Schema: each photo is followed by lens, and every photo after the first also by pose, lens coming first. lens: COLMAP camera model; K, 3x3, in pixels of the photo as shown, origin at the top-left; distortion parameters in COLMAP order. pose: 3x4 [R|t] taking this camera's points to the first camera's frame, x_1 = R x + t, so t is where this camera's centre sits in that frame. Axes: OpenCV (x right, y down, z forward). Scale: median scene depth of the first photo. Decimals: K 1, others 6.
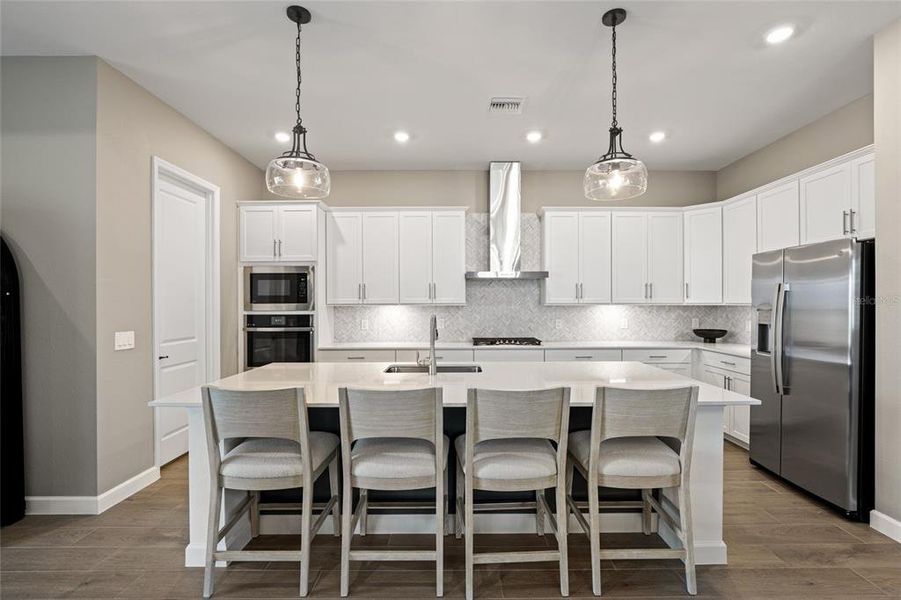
lens RADIAL K [[420.0, 0, 459.7], [0, 420.0, 301.1], [0, 0, 1]] dist [-0.010480, 0.000539]
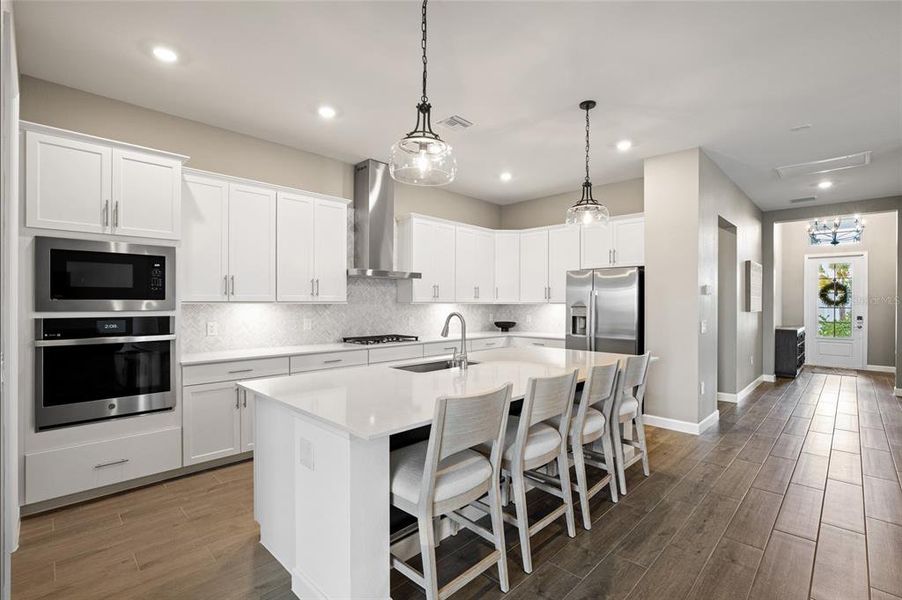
lens RADIAL K [[420.5, 0, 460.2], [0, 420.5, 301.1], [0, 0, 1]] dist [-0.010480, 0.000539]
pose [[0.690660, 0.007277, 0.723143, -0.501667], [-0.010571, 0.999944, 0.000034, 0.001637], [-0.723102, -0.007668, 0.690698, 0.163257]]
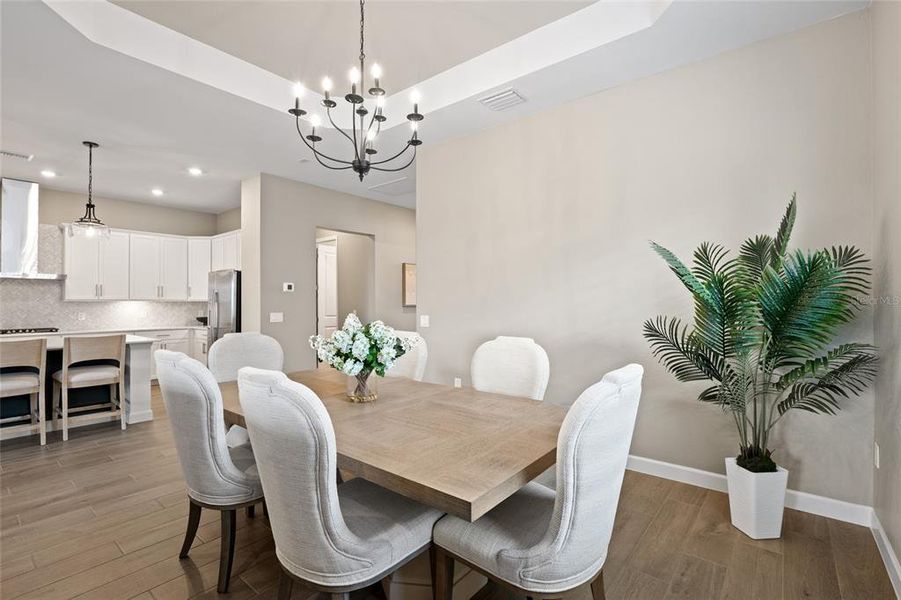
lens RADIAL K [[420.0, 0, 459.7], [0, 420.0, 301.1], [0, 0, 1]] dist [-0.010480, 0.000539]
pose [[0.635972, 0.002632, 0.771707, -0.006761], [-0.002317, 0.999996, -0.001501, 0.009345], [-0.771708, -0.000833, 0.635976, -0.742045]]
